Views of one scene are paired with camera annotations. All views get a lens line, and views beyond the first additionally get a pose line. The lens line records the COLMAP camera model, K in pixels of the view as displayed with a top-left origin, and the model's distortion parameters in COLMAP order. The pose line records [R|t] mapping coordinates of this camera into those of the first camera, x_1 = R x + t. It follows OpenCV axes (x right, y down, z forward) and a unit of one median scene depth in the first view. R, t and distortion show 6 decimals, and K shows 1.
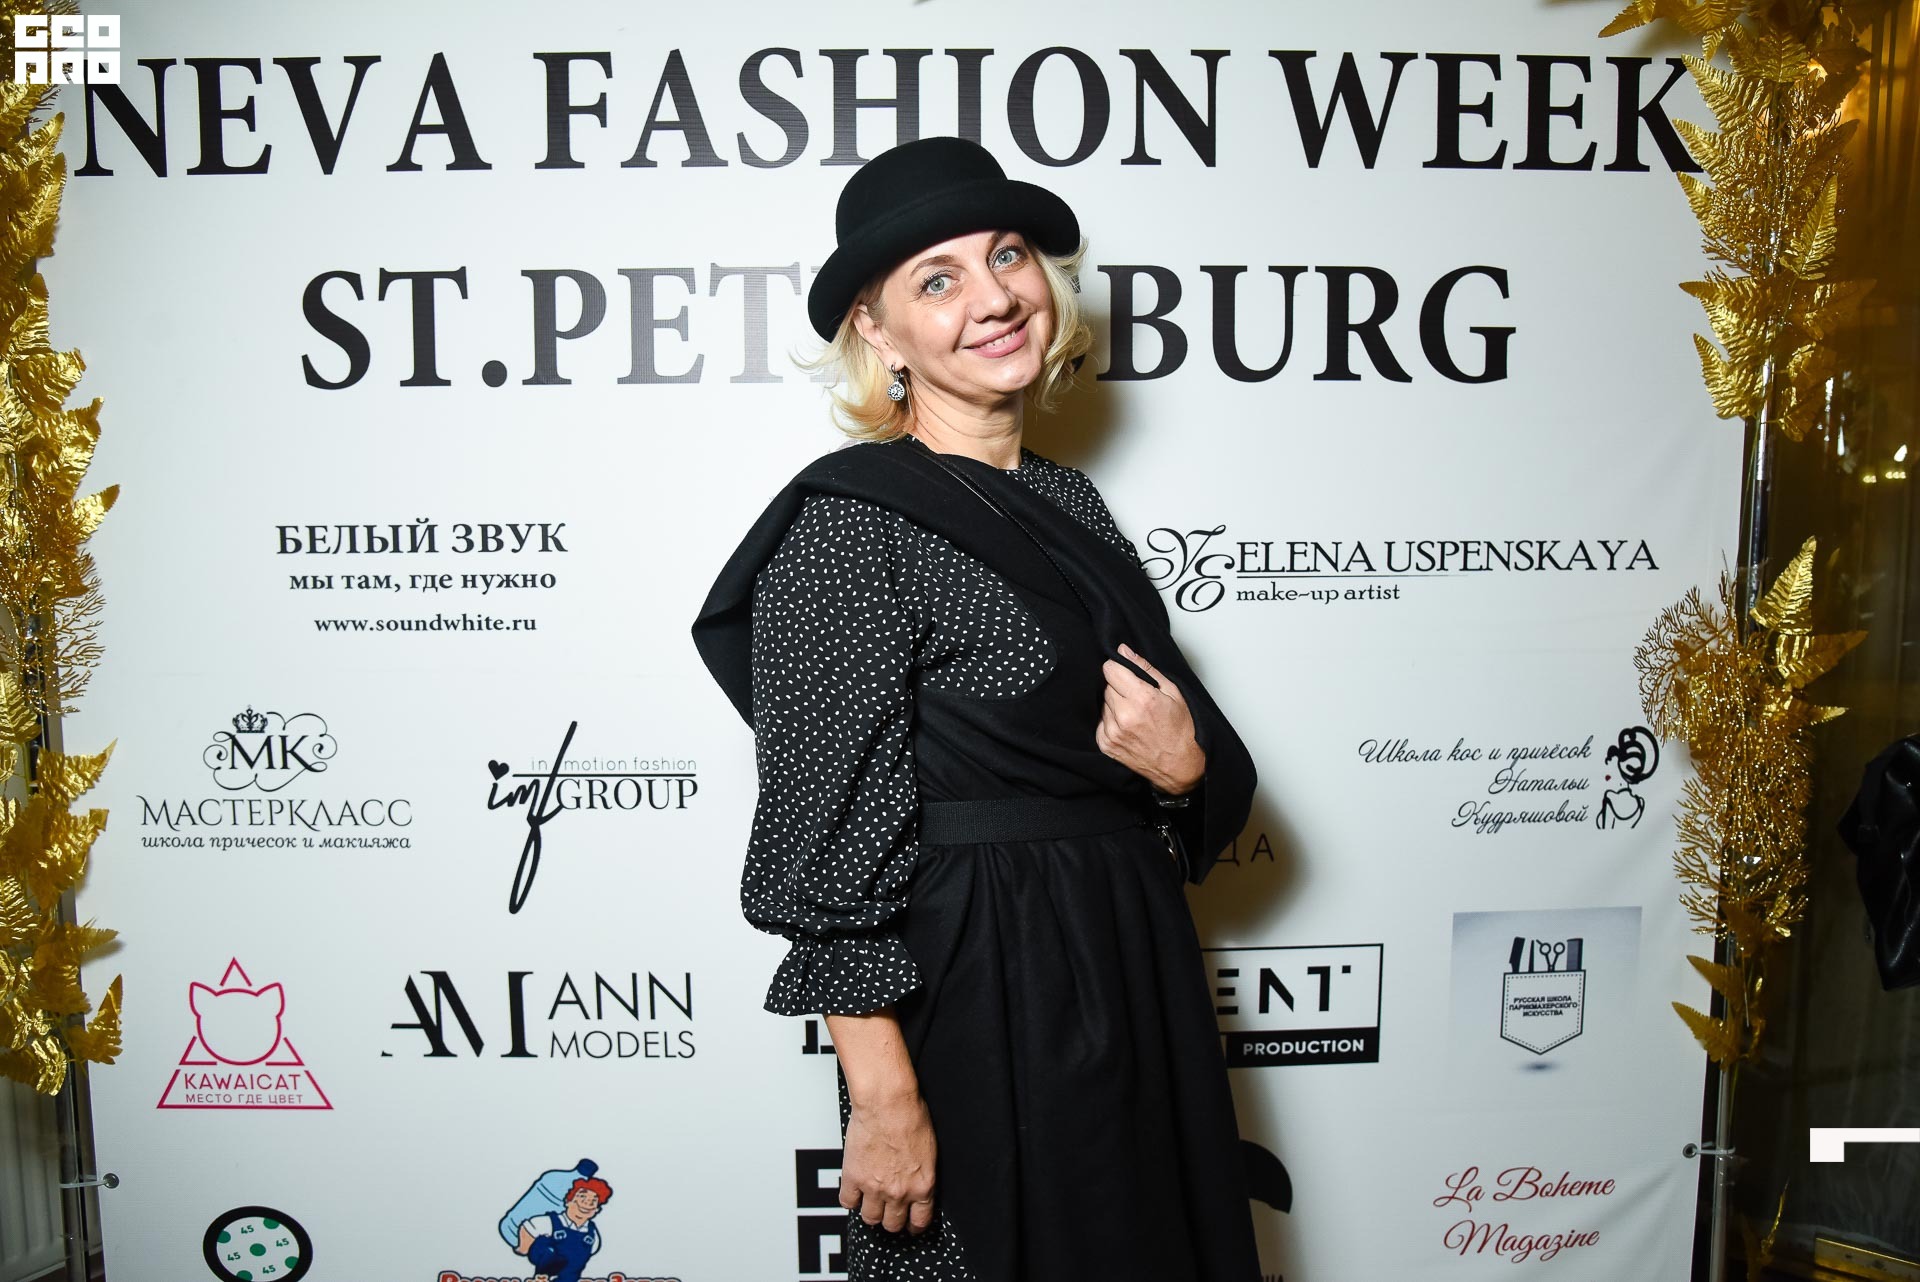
lens RADIAL K [[1339.4, 0, 963.9], [0, 1339.4, 648.8], [0, 0, 1]] dist [-0.106357, 0.064725]
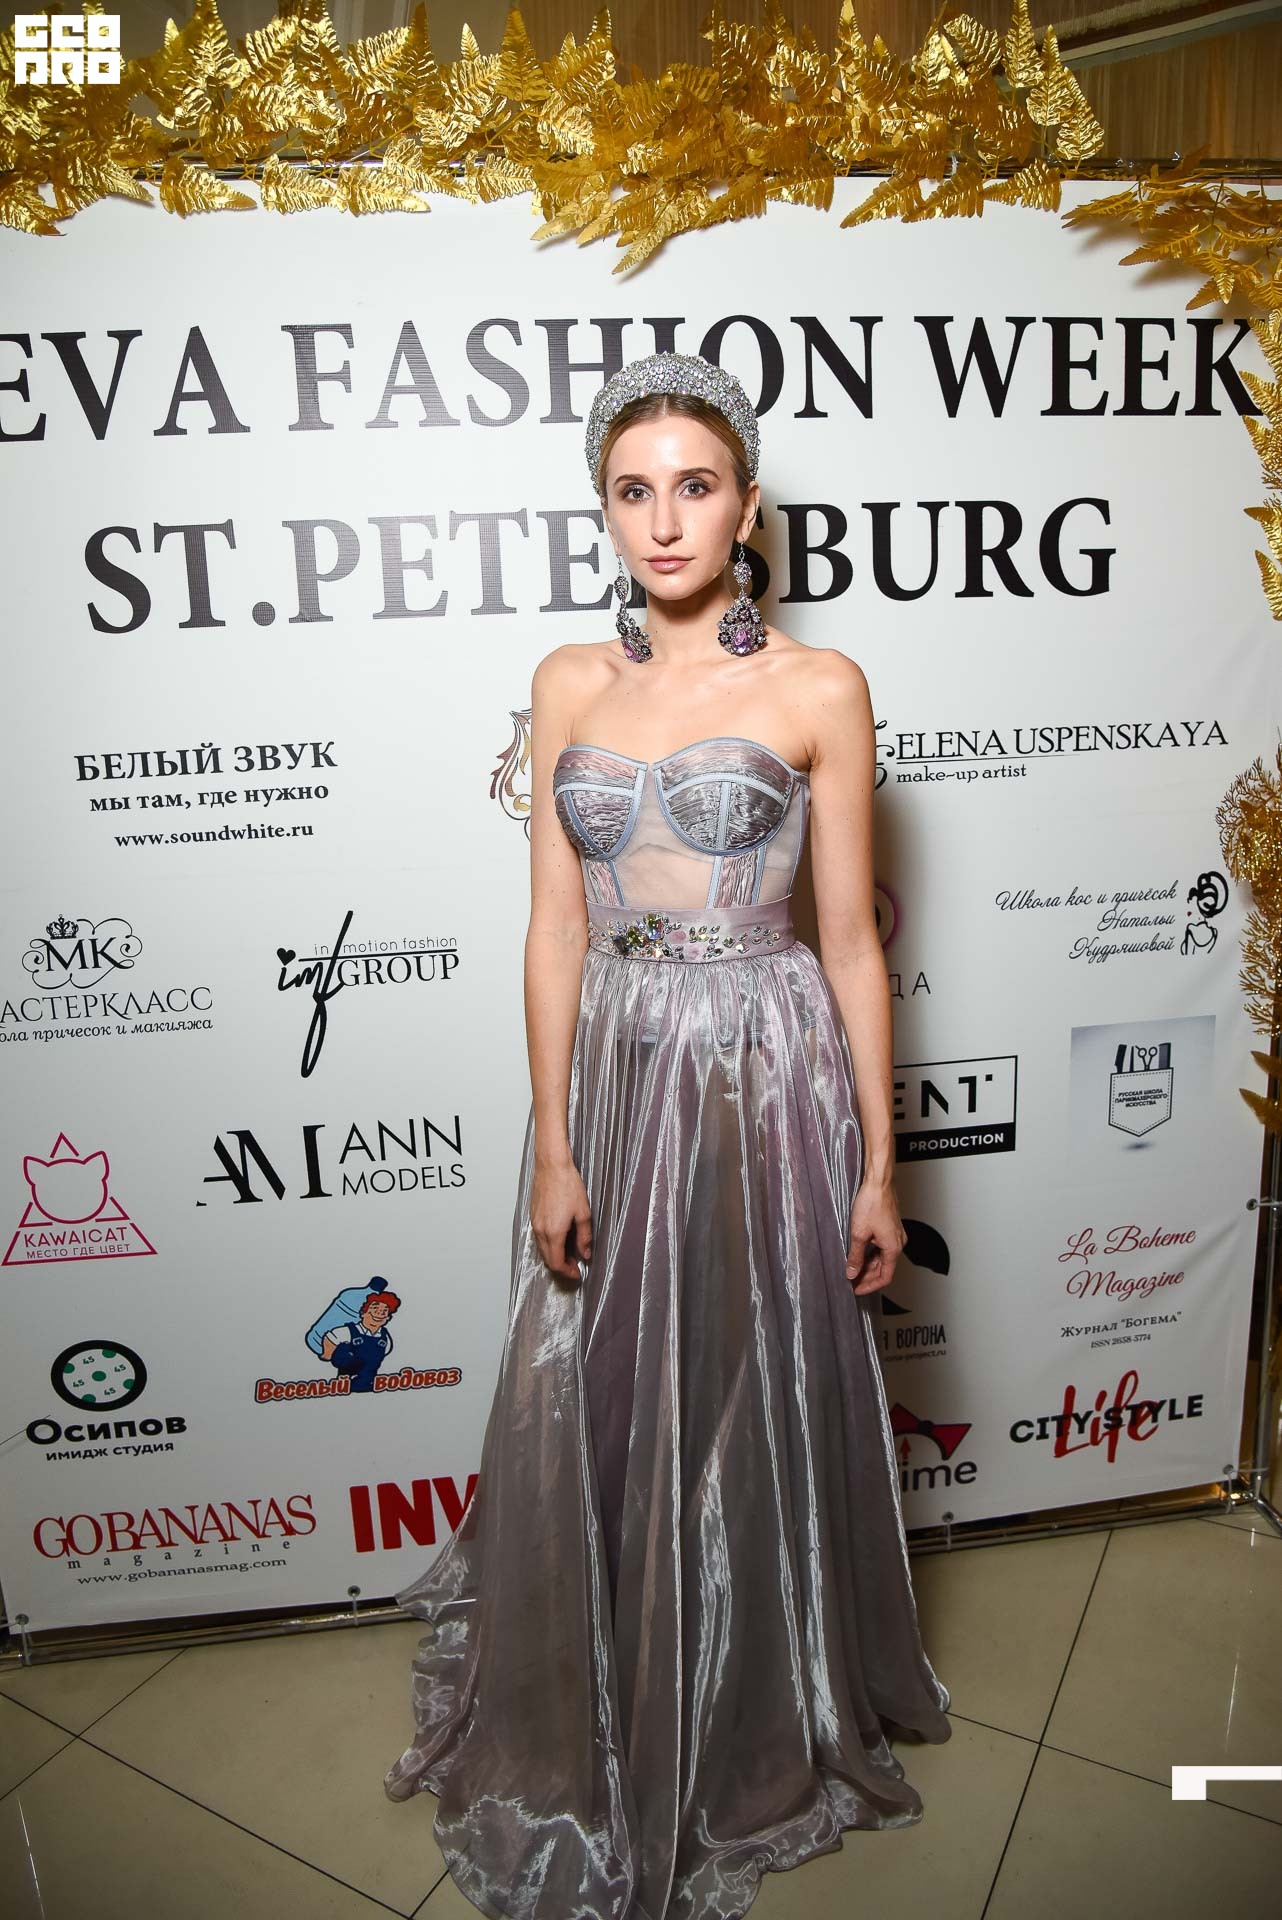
lens RADIAL K [[1324.6, 0, 643.9], [0, 1324.6, 963.8], [0, 0, 1]] dist [-0.110142, 0.064436]
pose [[0.993874, -0.057453, 0.094416, -0.149801], [0.046852, 0.992727, 0.110892, -0.016346], [-0.100100, -0.105789, 0.989337, -0.186259]]
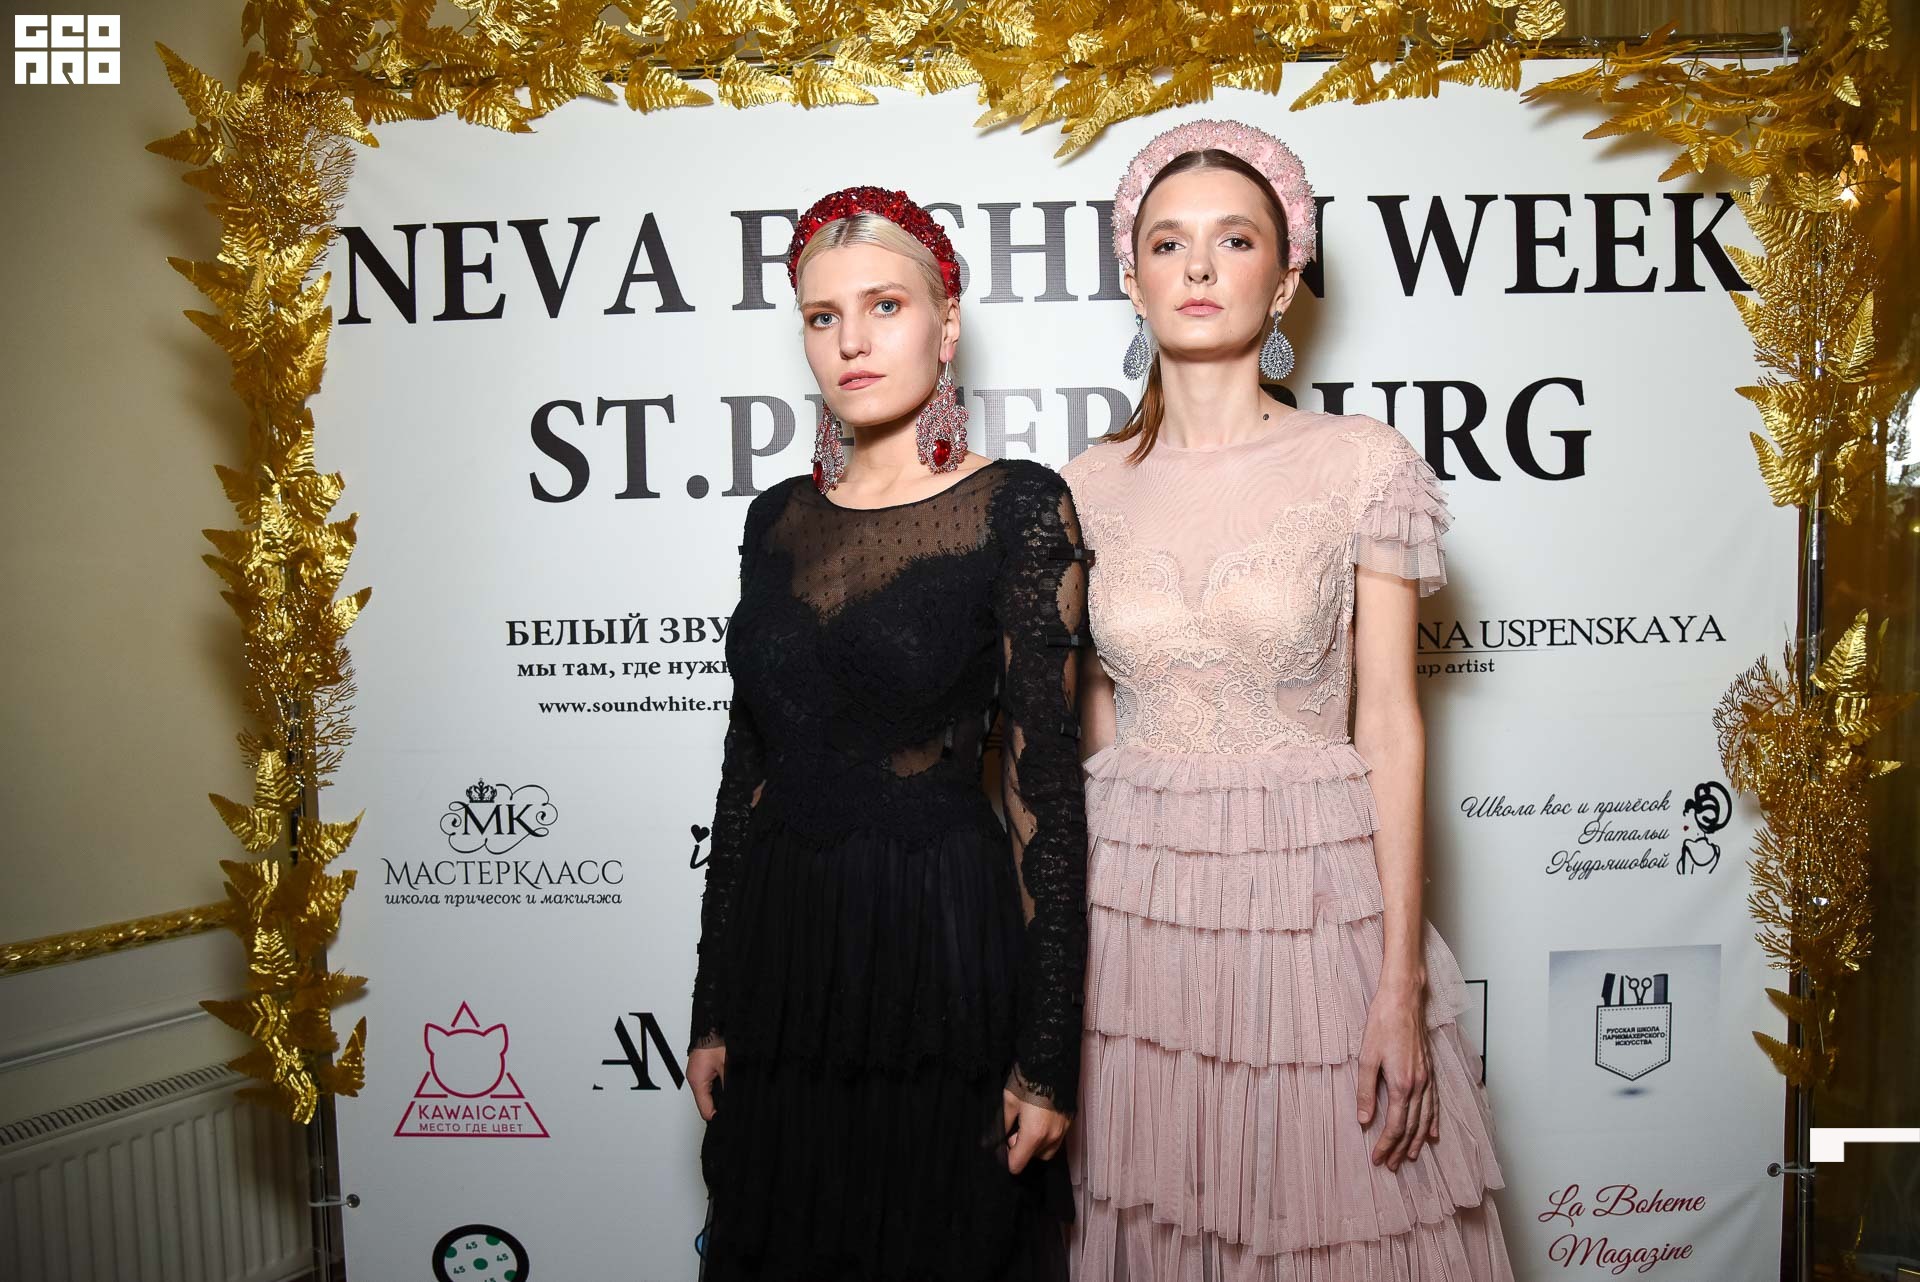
lens RADIAL K [[1324.6, 0, 963.6], [0, 1324.6, 648.5], [0, 0, 1]] dist [-0.110142, 0.064436]
pose [[0.999169, -0.014679, -0.038031, -0.081937], [0.012822, 0.998736, -0.048604, -0.009160], [0.038696, 0.048076, 0.998094, -0.128524]]
